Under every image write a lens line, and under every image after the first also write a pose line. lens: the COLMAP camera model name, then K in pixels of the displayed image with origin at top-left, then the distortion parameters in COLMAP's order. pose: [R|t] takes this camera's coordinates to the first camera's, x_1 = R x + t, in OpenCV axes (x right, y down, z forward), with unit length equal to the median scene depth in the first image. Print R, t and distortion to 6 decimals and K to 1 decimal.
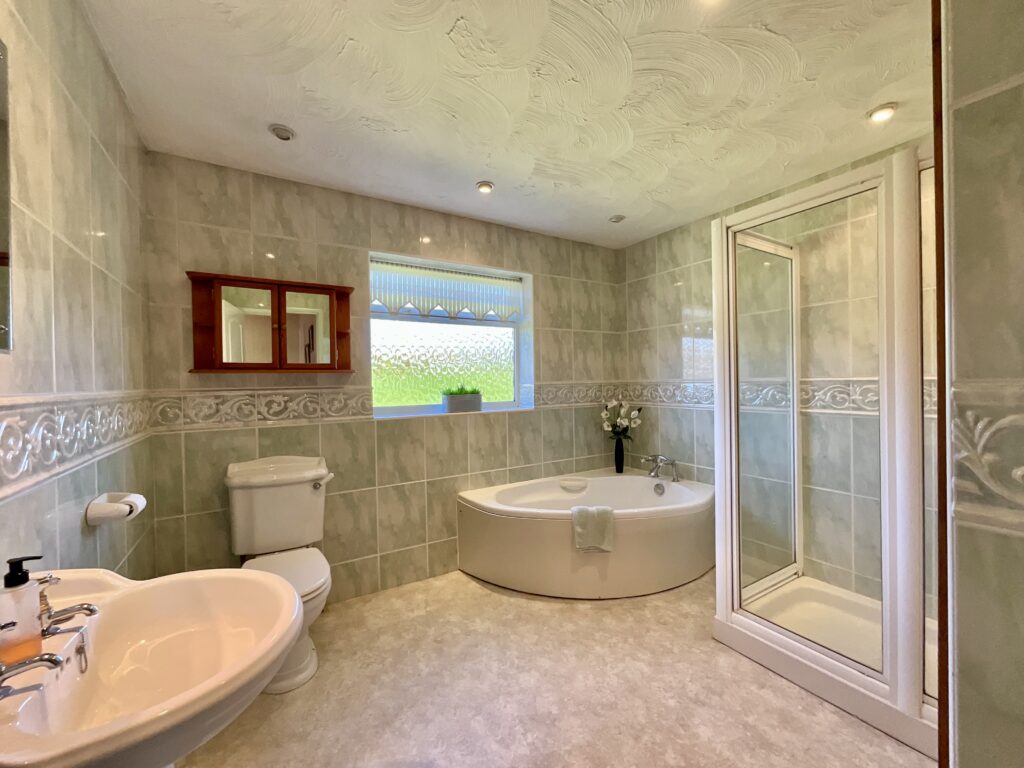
lens RADIAL K [[412.6, 0, 511.9], [0, 412.6, 381.6], [0, 0, 1]] dist [-0.008177, 0.000149]
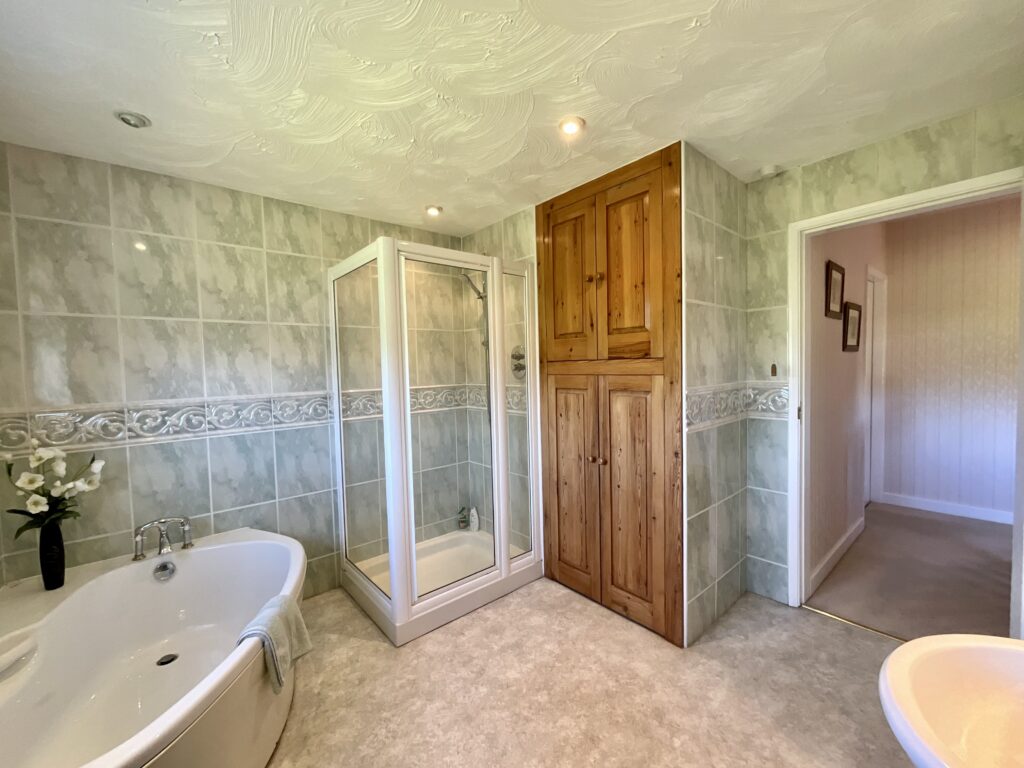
lens RADIAL K [[412.6, 0, 511.7], [0, 412.6, 391.0], [0, 0, 1]] dist [-0.008177, 0.000149]
pose [[-0.160578, 0.000361, 0.987023, -0.472591], [0.057653, 0.998296, 0.009014, 0.009014], [-0.985338, 0.058352, -0.160326, 0.750063]]
